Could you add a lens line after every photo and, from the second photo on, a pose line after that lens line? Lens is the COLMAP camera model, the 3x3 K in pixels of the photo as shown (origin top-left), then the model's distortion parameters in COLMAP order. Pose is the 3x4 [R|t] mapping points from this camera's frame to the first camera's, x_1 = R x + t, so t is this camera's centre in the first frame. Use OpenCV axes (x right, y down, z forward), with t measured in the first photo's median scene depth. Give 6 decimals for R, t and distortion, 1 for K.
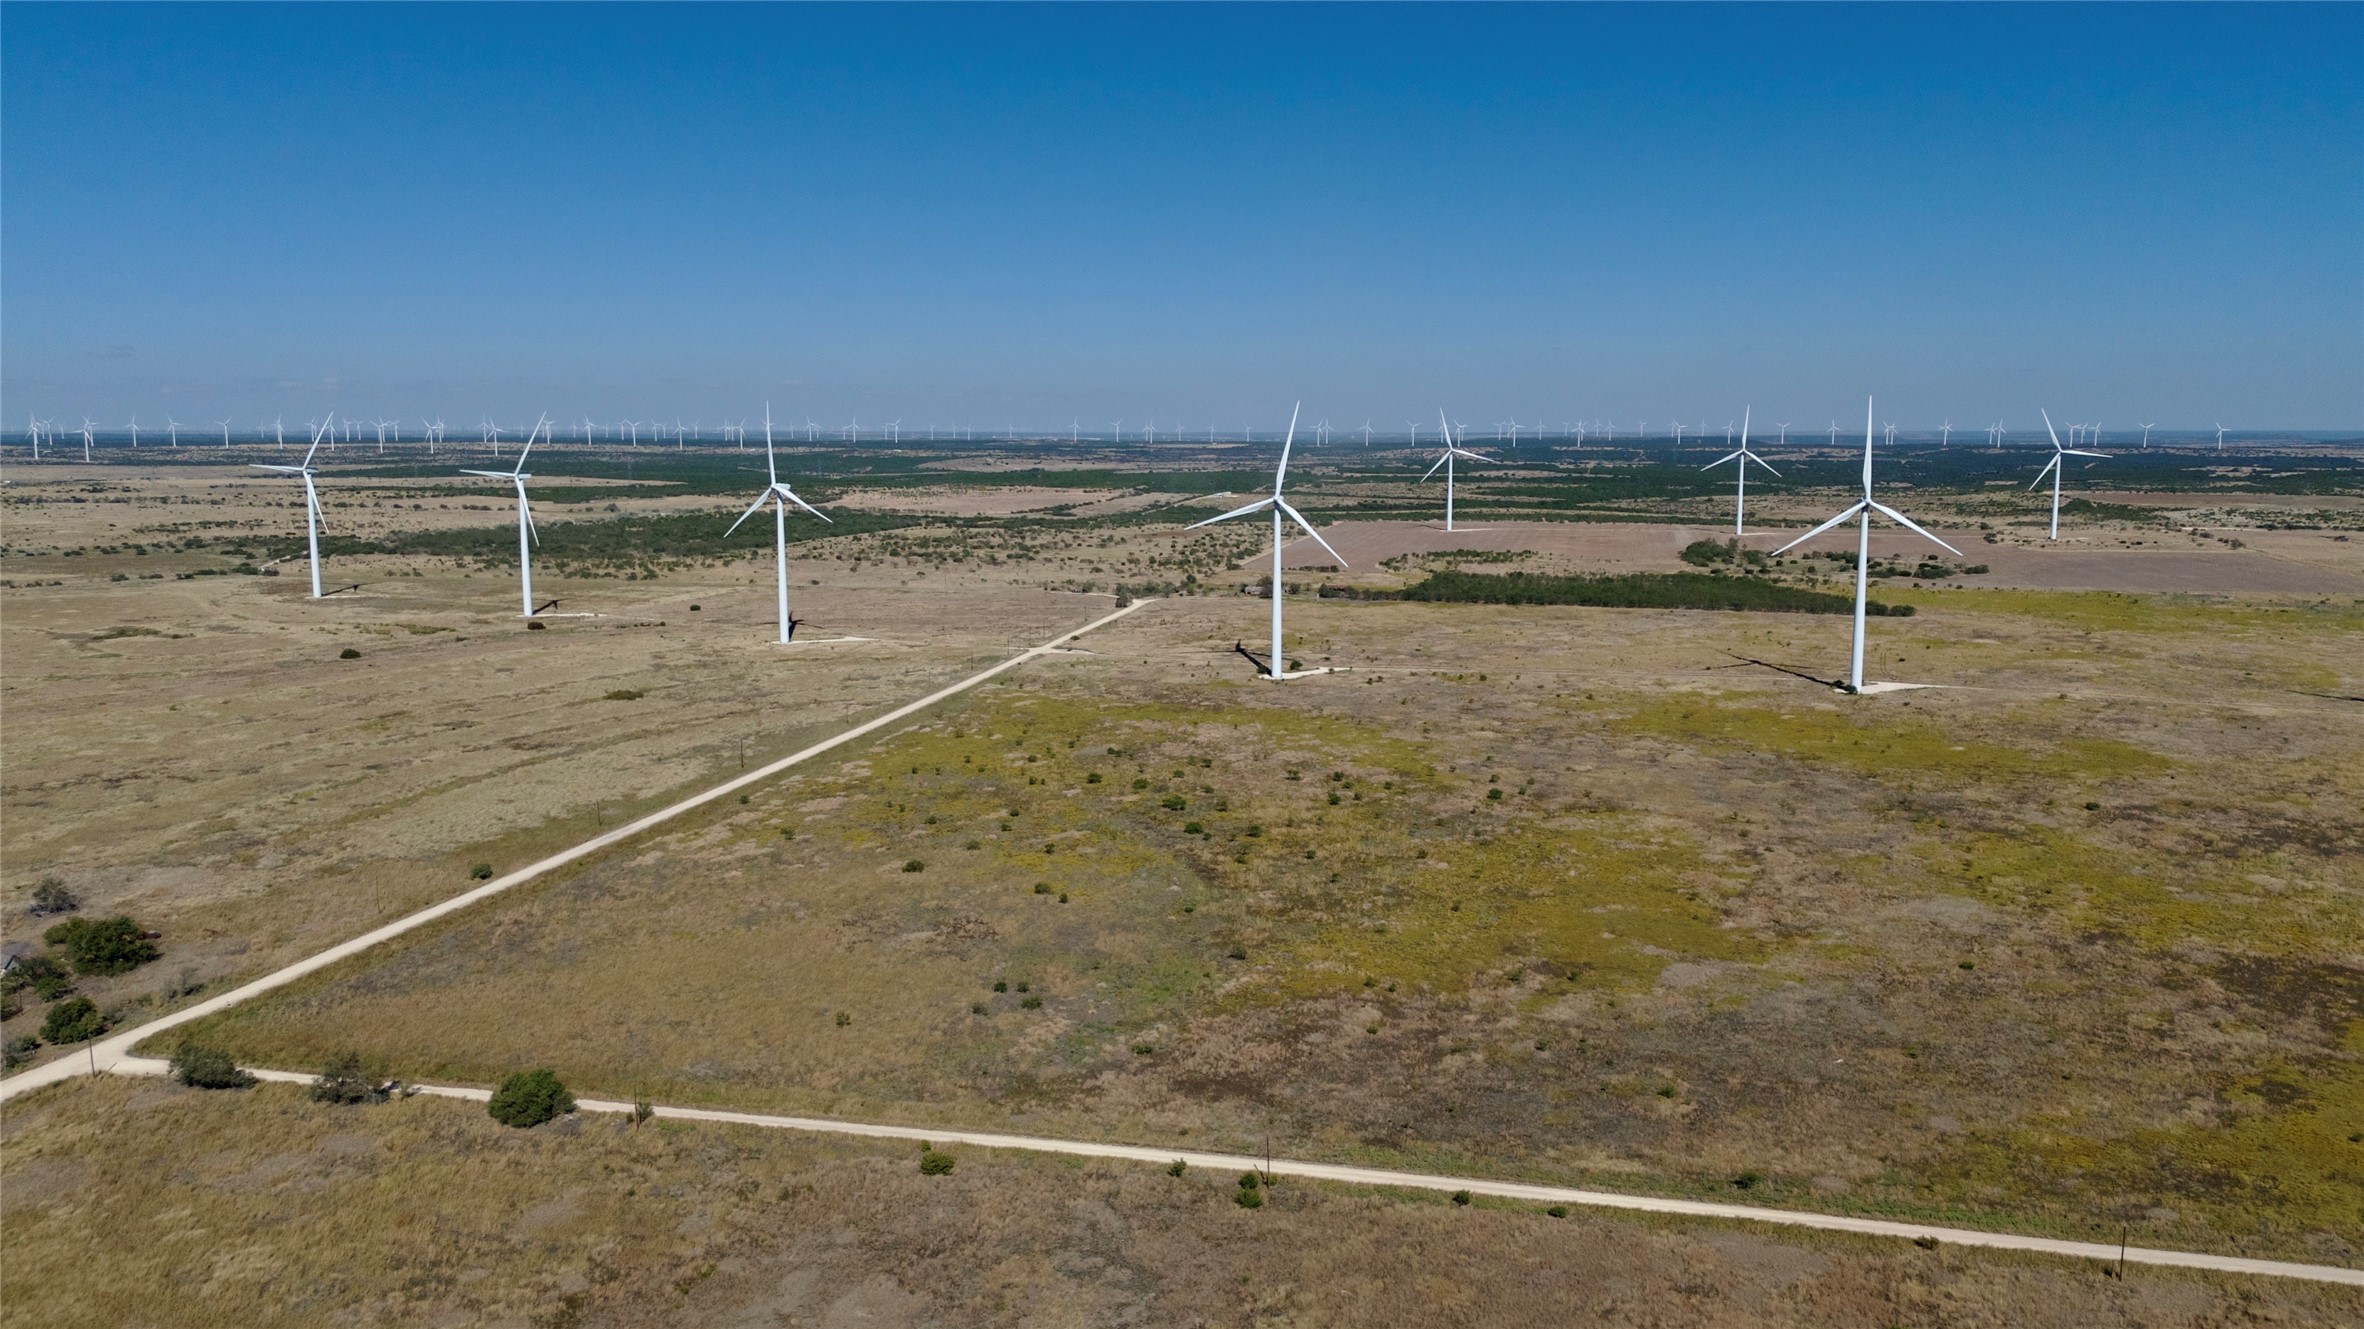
lens RADIAL K [[1701.5, 0, 1187.6], [0, 1701.5, 688.8], [0, 0, 1]] dist [0.079315, -0.082261]
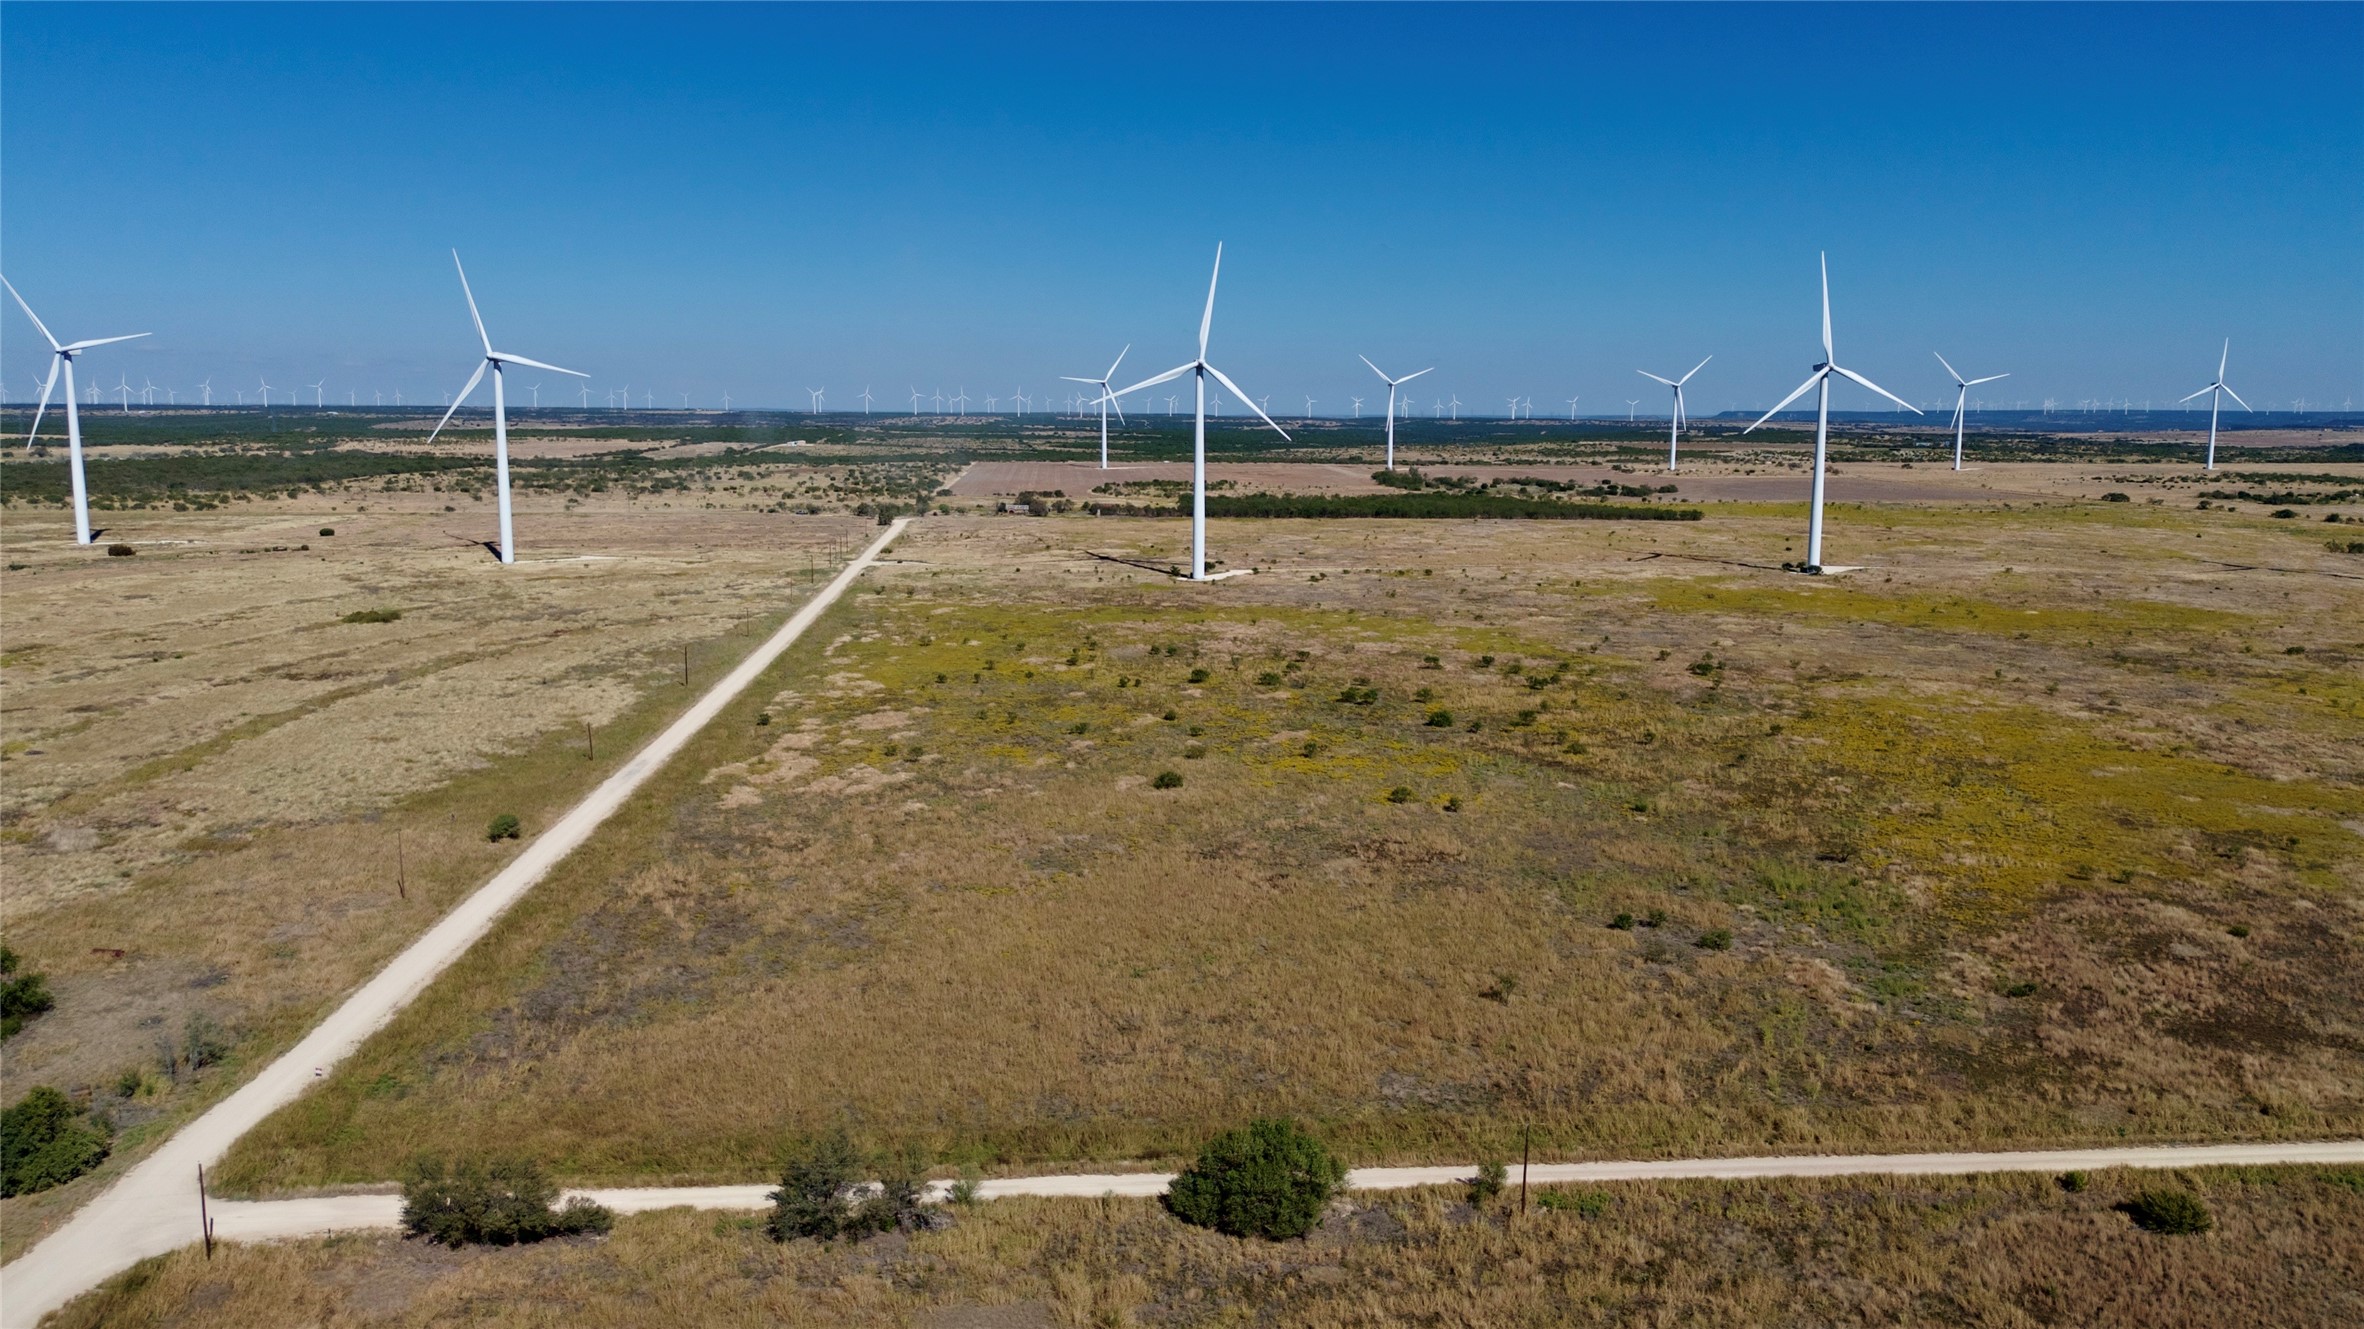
lens RADIAL K [[1709.1, 0, 1182.0], [0, 1709.1, 664.5], [0, 0, 1]] dist [0.087174, -0.099725]
pose [[0.954921, -0.039306, 0.294246, -0.473176], [0.039661, 0.999202, 0.004763, 0.072530], [-0.294199, 0.007122, 0.955718, 0.453477]]
